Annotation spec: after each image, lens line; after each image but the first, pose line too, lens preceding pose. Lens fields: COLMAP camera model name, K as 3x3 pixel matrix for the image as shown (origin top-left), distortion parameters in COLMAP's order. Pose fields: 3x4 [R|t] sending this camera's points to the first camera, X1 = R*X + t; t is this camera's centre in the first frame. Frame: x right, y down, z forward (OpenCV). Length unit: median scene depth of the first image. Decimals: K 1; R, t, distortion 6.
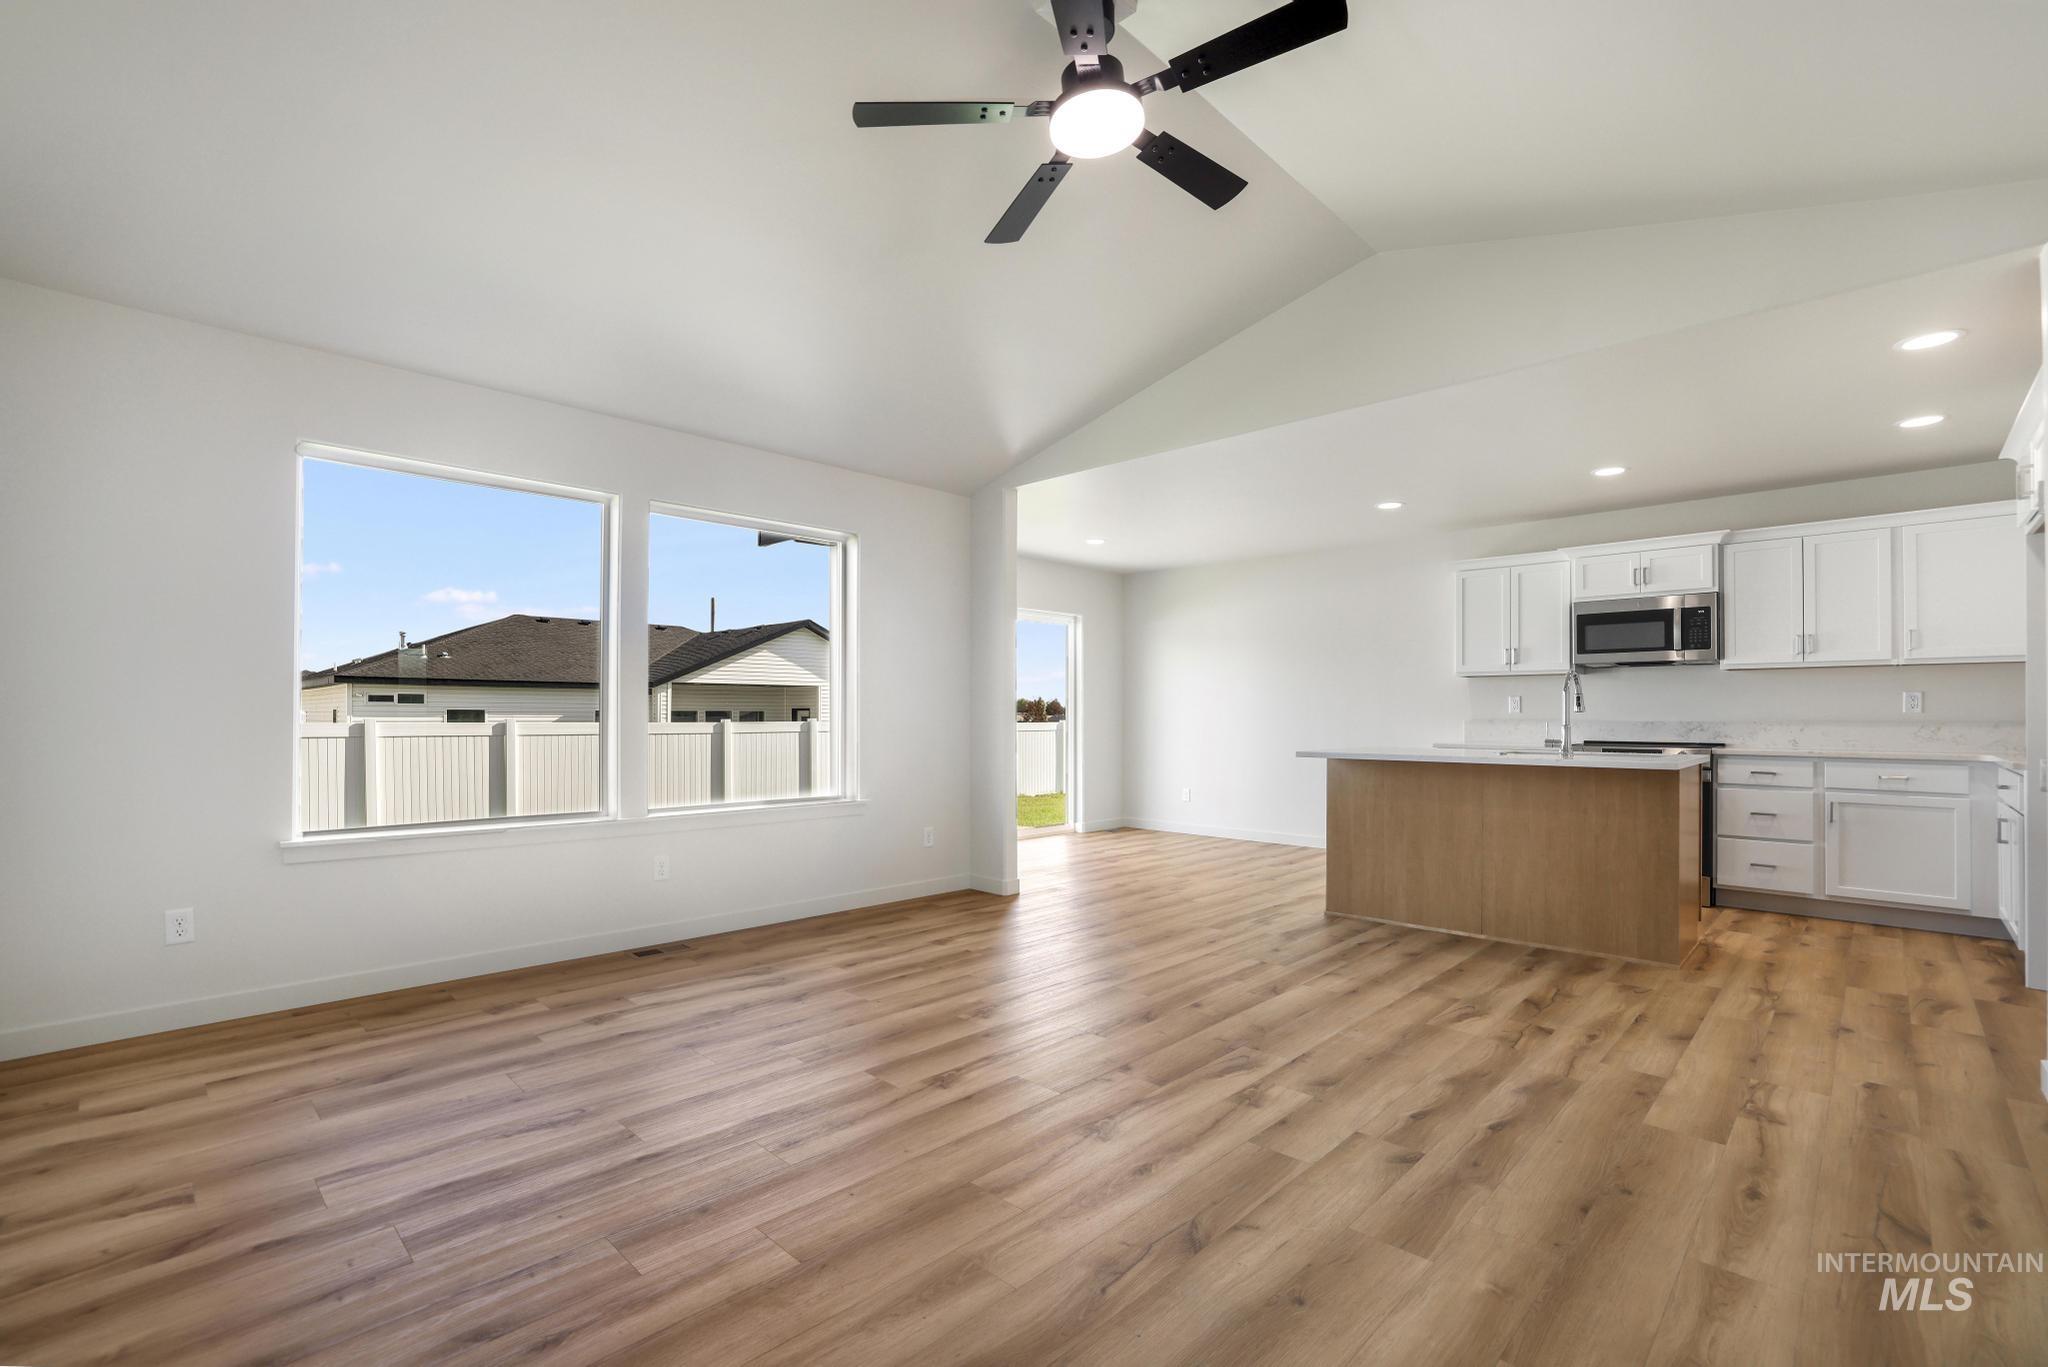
lens RADIAL K [[895.7, 0, 993.9], [0, 895.7, 702.7], [0, 0, 1]] dist [-0.046983, 0.018697]
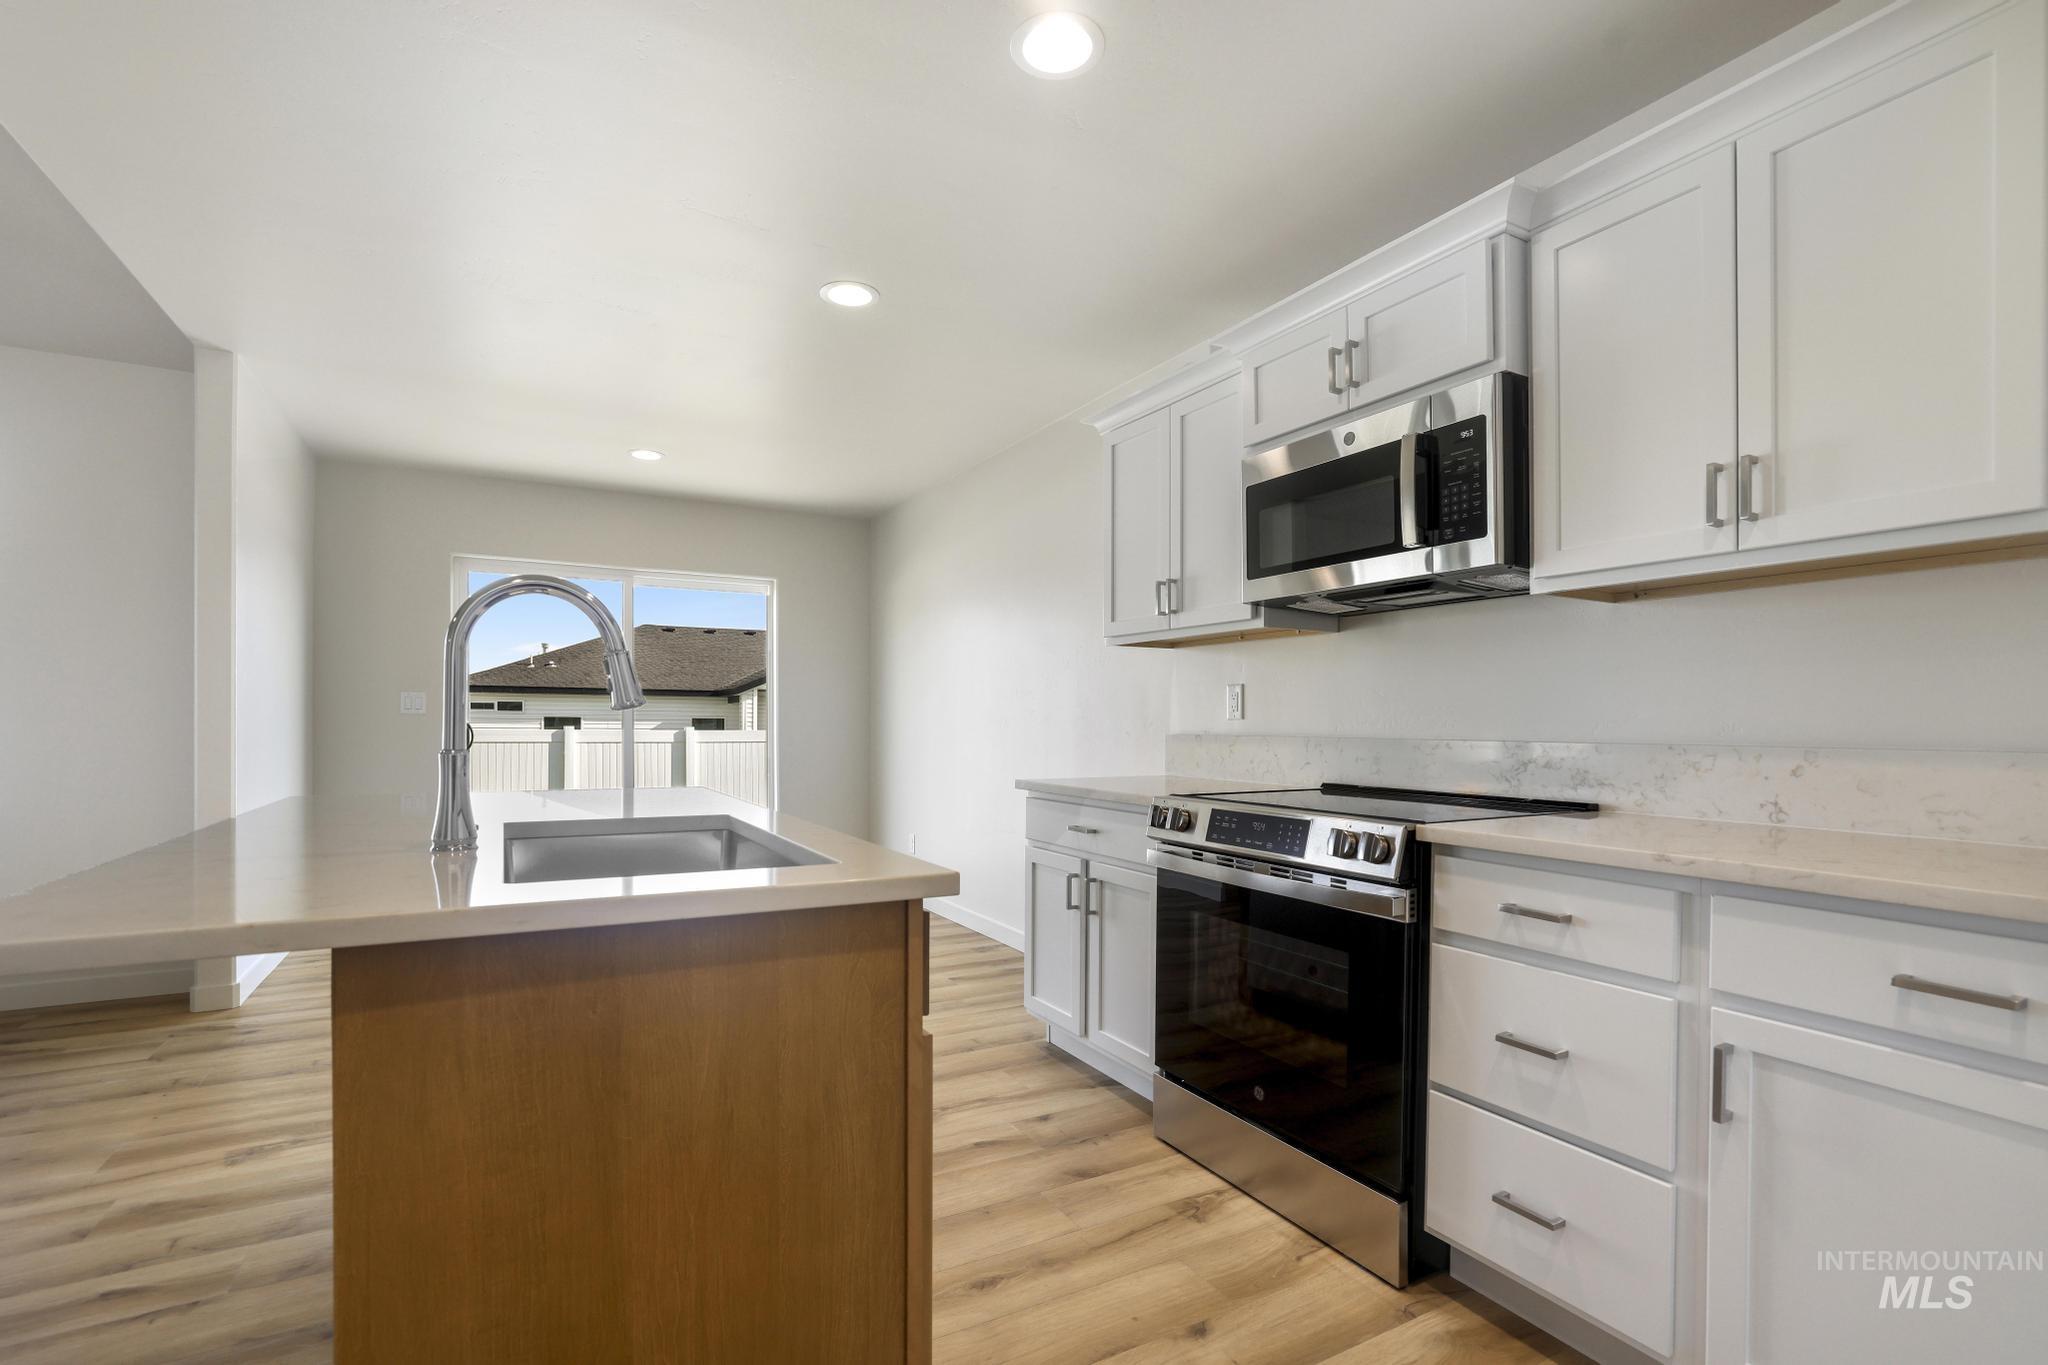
lens RADIAL K [[903.2, 0, 981.5], [0, 903.2, 722.2], [0, 0, 1]] dist [-0.012890, 0.000057]
pose [[0.957748, 0.004692, -0.287571, 0.813426], [-0.001717, 0.999942, 0.010596, 0.010981], [0.287604, -0.009655, 0.957701, 0.664083]]
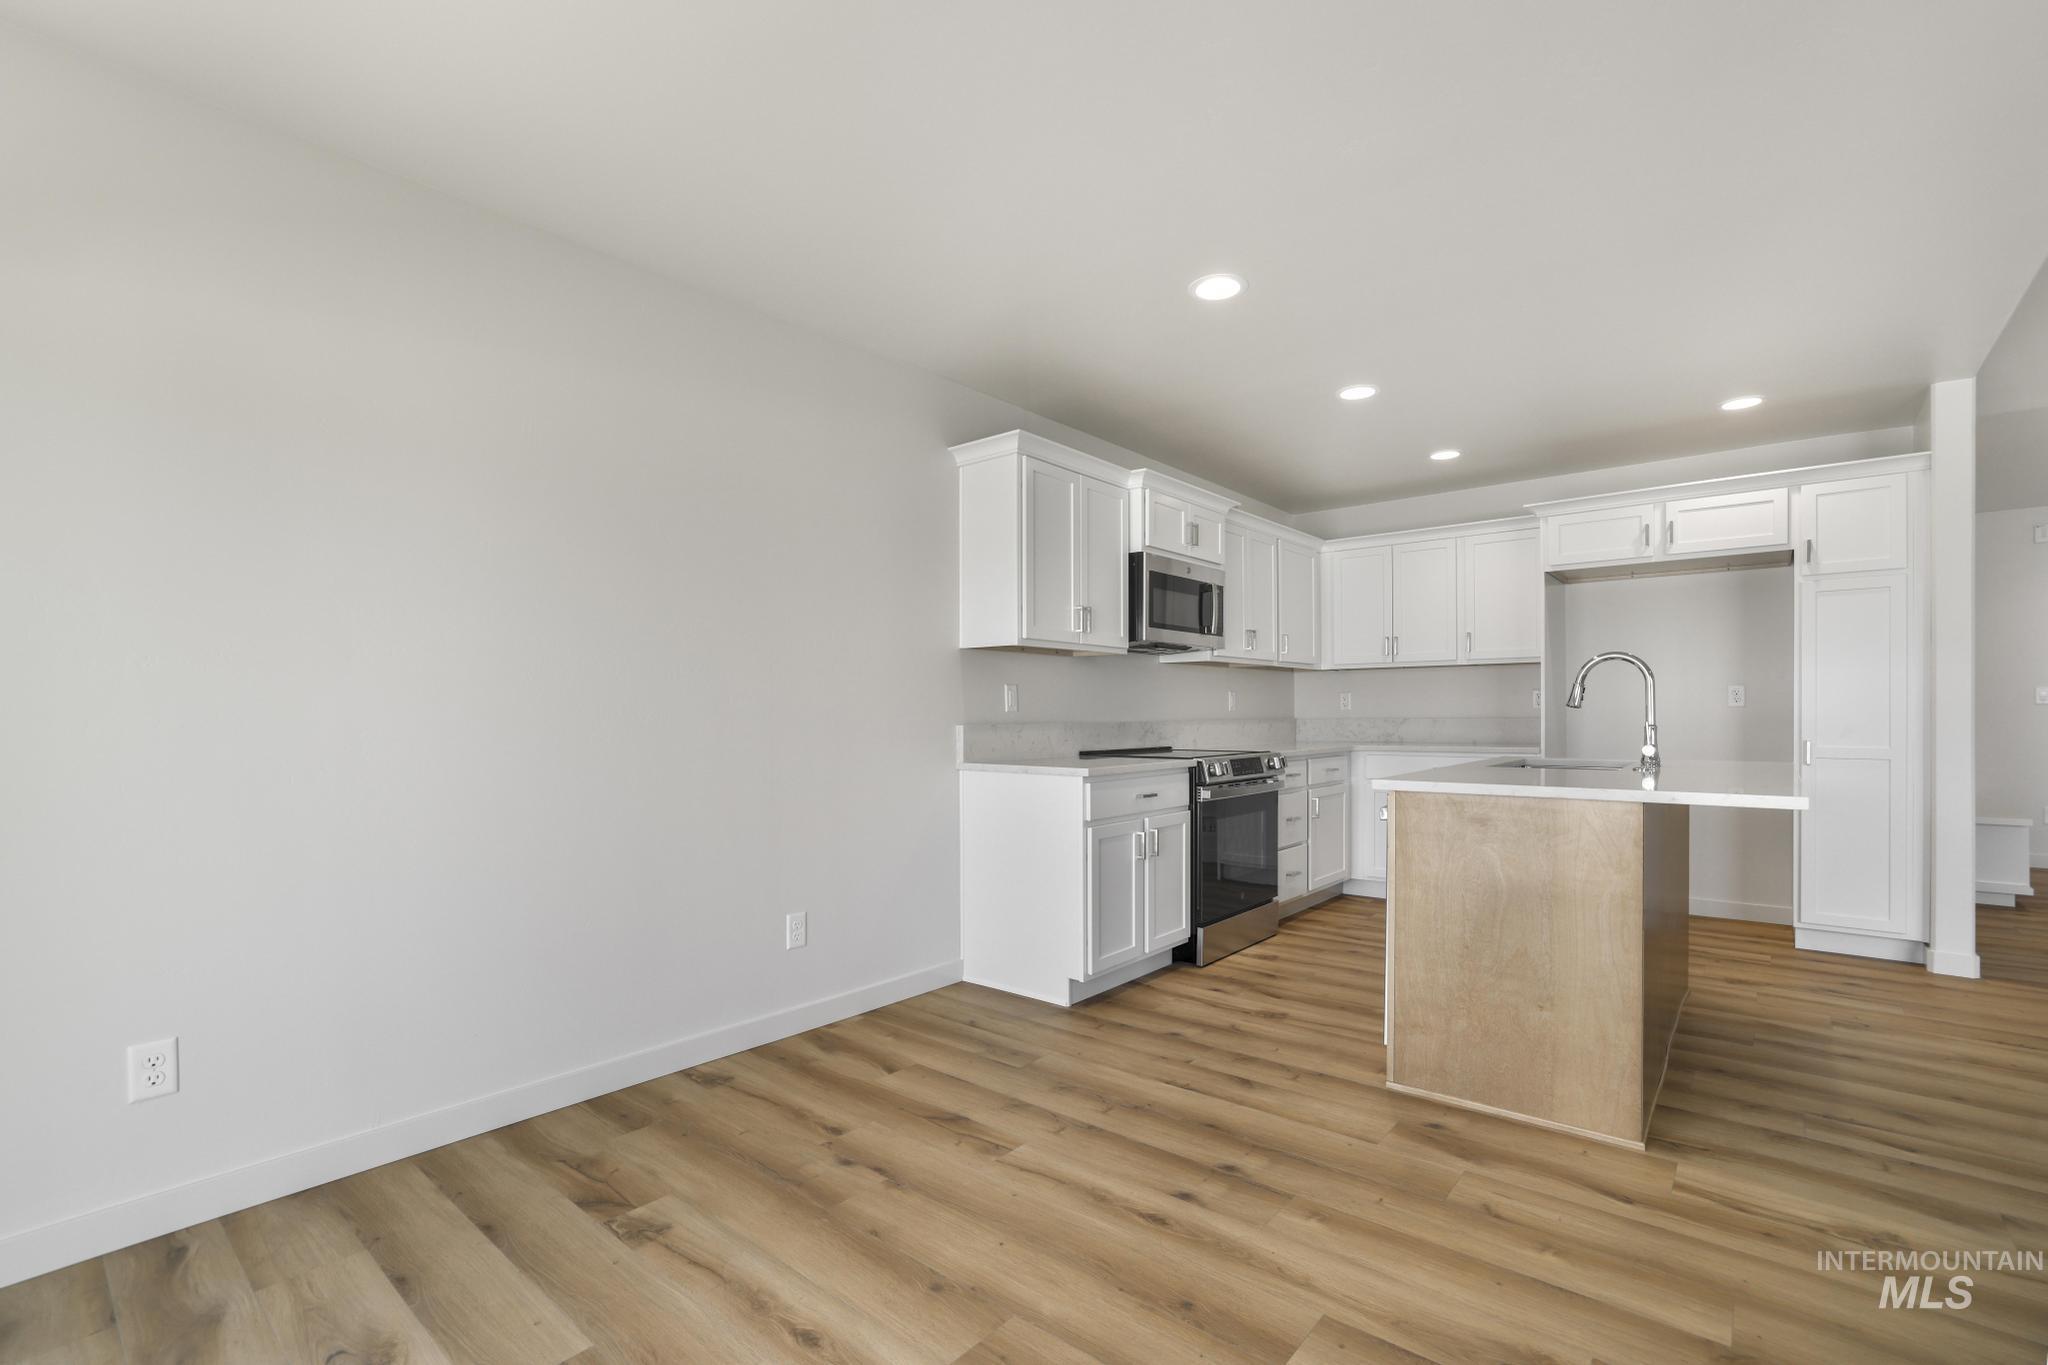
lens RADIAL K [[907.8, 0, 1021.7], [0, 907.8, 718.7], [0, 0, 1]] dist [-0.046842, 0.019630]
pose [[-0.083443, -0.007491, 0.996484, -0.055671], [-0.007847, 0.999946, 0.006860, 0.016608], [-0.996482, -0.007247, -0.083497, 1.417050]]
